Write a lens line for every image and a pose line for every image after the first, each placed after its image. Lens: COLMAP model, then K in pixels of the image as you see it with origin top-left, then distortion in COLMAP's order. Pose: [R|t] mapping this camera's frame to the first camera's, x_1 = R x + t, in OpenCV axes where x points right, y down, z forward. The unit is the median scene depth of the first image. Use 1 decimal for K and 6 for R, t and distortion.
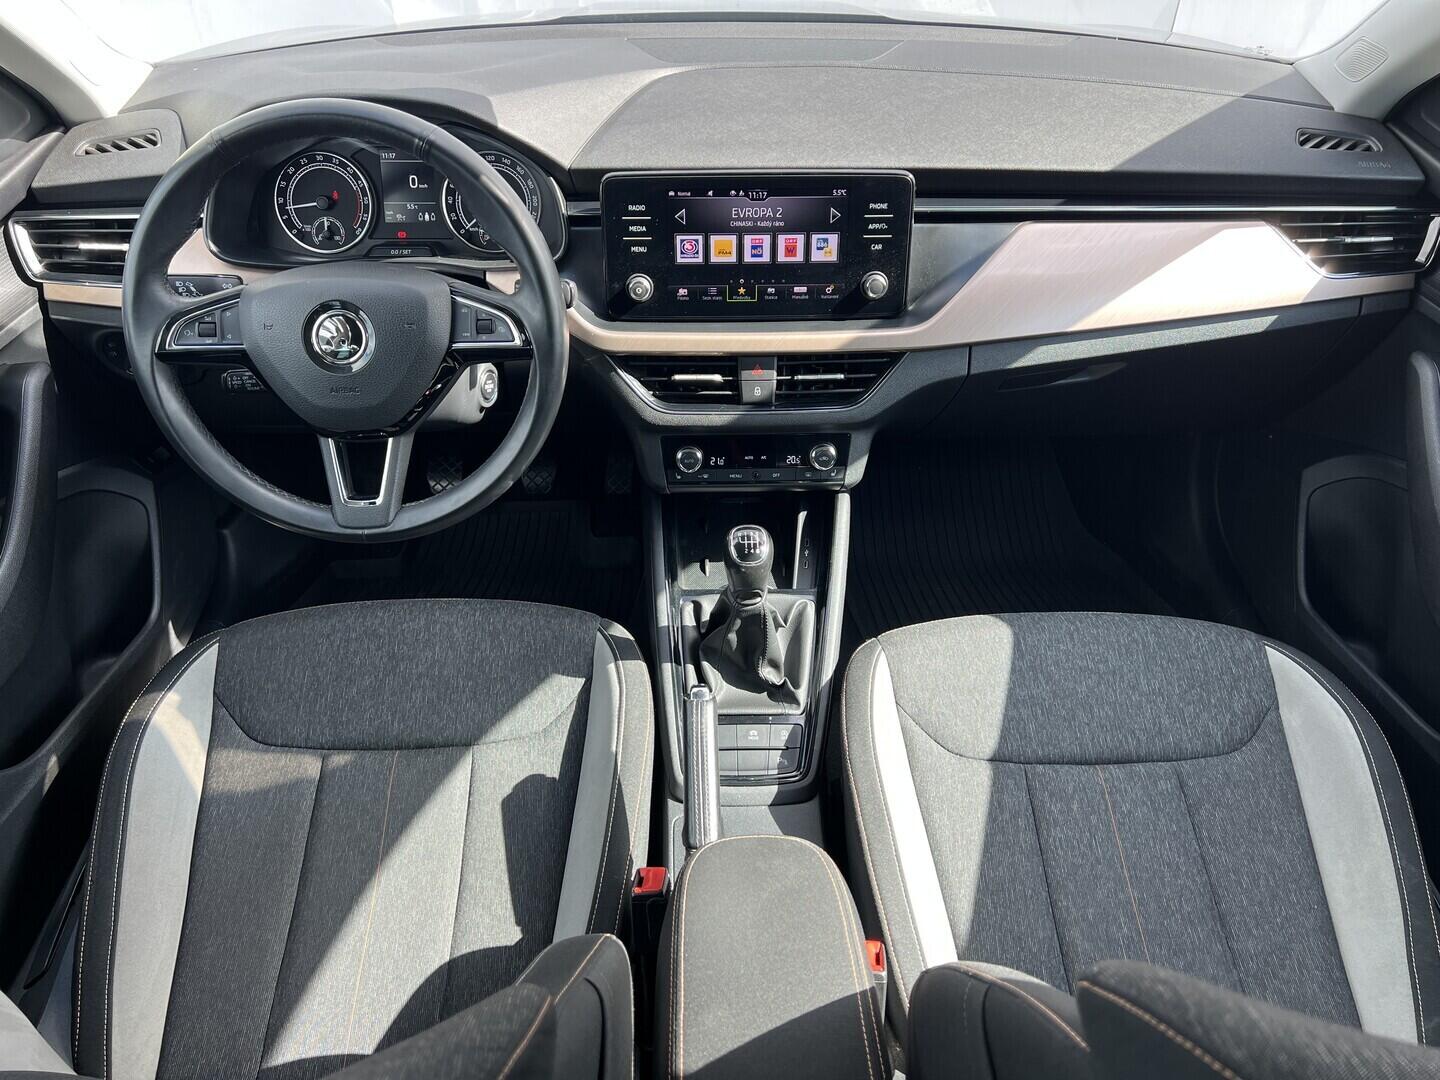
lens RADIAL K [[1079.2, 0, 723.2], [0, 1079.2, 547.9], [0, 0, 1]] dist [0.026757, -0.038034]
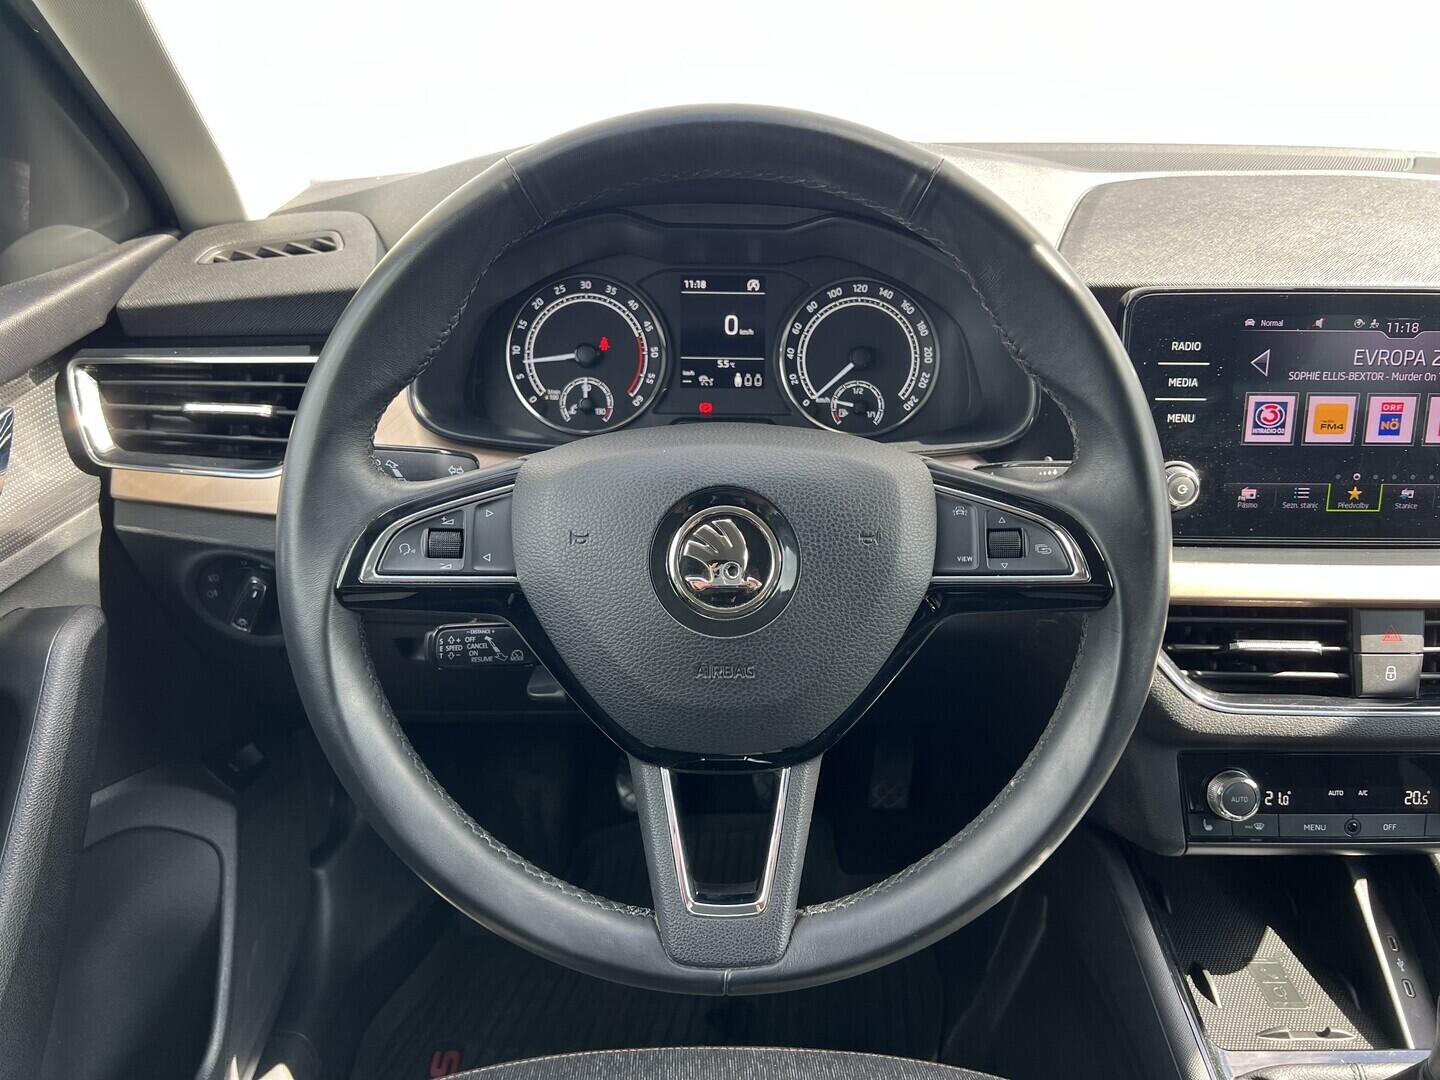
lens RADIAL K [[1079.2, 0, 718.9], [0, 1079.2, 535.8], [0, 0, 1]] dist [0.026757, -0.038034]
pose [[0.999902, 0.010692, -0.009089, -0.308699], [-0.012575, 0.970165, -0.242119, -0.078318], [0.006229, 0.242209, 0.970204, 0.467034]]
